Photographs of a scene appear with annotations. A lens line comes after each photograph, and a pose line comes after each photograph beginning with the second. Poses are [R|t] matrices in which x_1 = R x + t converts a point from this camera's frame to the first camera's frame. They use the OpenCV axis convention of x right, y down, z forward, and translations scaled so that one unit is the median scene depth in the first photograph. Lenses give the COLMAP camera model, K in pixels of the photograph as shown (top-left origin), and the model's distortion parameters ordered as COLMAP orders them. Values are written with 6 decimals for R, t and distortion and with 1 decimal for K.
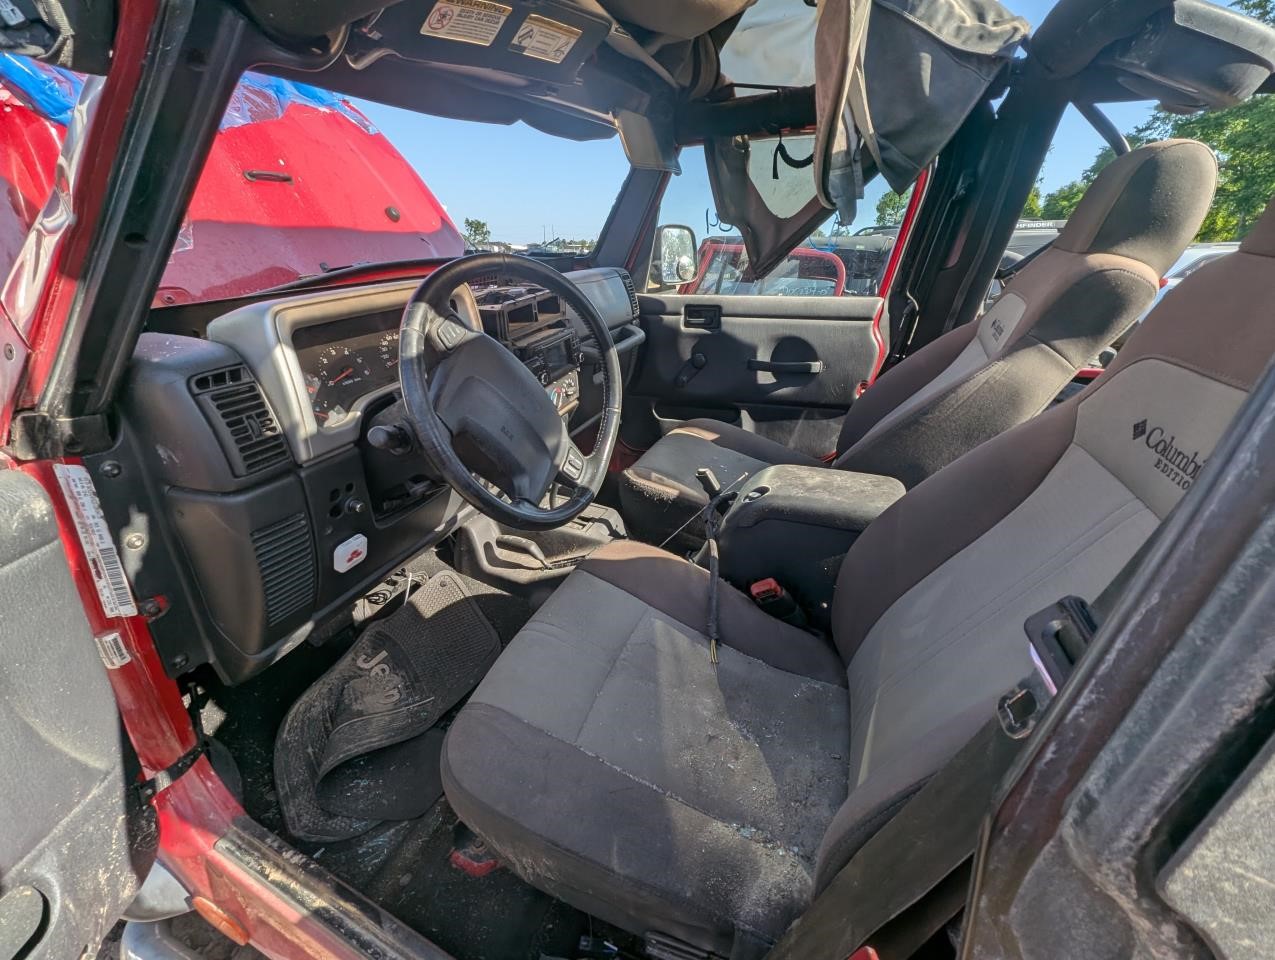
lens RADIAL K [[516.3, 0, 647.0], [0, 516.3, 477.6], [0, 0, 1]] dist [0.002897, -0.001197]
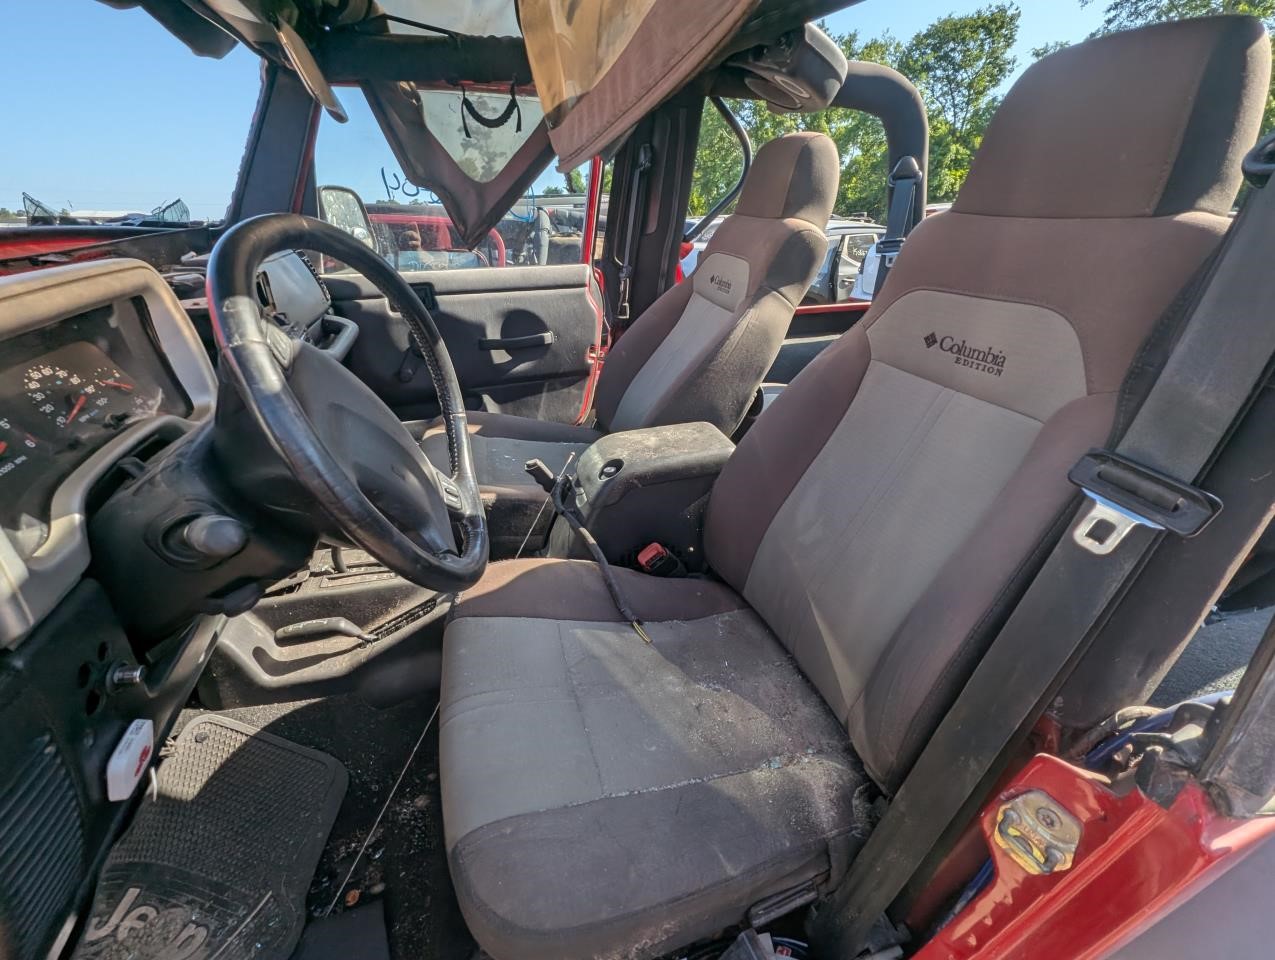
lens RADIAL K [[516.3, 0, 634.8], [0, 516.3, 478.6], [0, 0, 1]] dist [0.002897, -0.001197]
pose [[0.776560, -0.284045, 0.562382, -0.244501], [0.258355, 0.957673, 0.126949, -0.049739], [-0.574637, 0.046710, 0.817075, 0.135070]]
